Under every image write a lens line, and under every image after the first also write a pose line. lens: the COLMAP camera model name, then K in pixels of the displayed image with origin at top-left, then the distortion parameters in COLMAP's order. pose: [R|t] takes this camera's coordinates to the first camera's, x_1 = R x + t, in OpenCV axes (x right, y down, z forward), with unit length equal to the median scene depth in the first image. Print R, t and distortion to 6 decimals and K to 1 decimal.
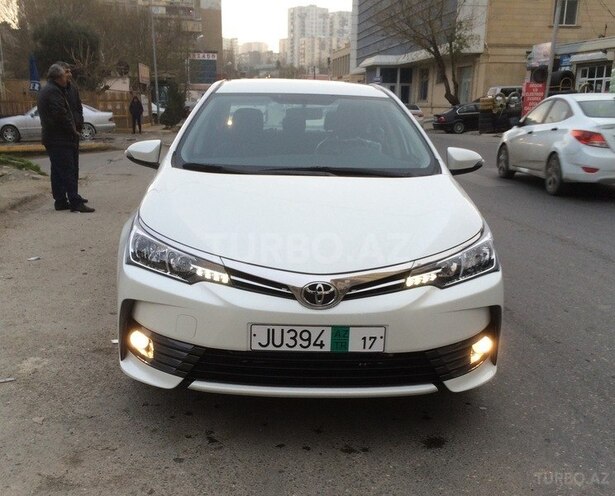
lens RADIAL K [[724.0, 0, 295.9], [0, 724.0, 317.7], [0, 0, 1]] dist [0.053957, -0.013437]
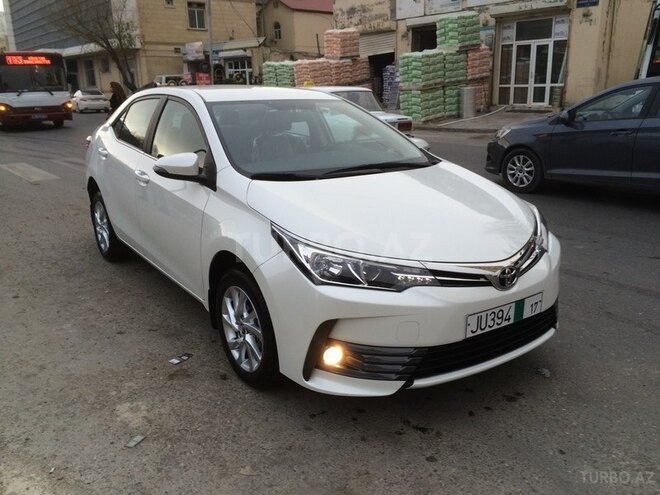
lens RADIAL K [[560.7, 0, 334.1], [0, 560.7, 248.0], [0, 0, 1]] dist [0.095283, -0.126168]
pose [[0.840010, -0.177062, 0.512866, -0.611587], [0.181559, 0.982490, 0.041823, -0.154661], [-0.511291, 0.057984, 0.857449, 0.333387]]
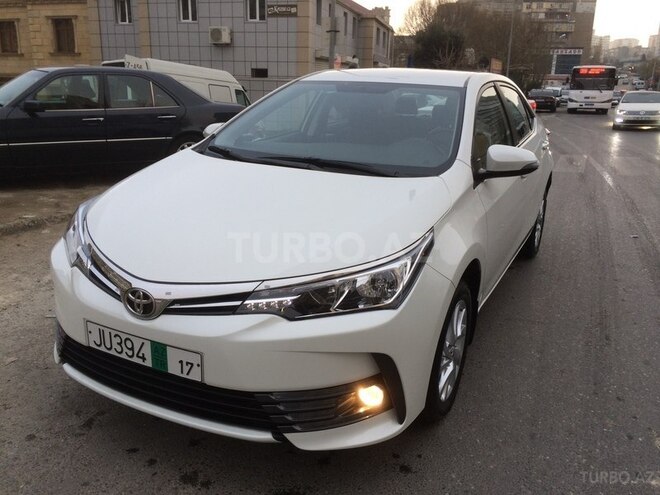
lens RADIAL K [[560.7, 0, 334.1], [0, 560.7, 248.0], [0, 0, 1]] dist [0.095283, -0.126168]
pose [[0.873601, 0.142559, -0.465293, 0.514890], [-0.149677, 0.988494, 0.021837, -0.138618], [0.463053, 0.050567, 0.884887, 0.453941]]
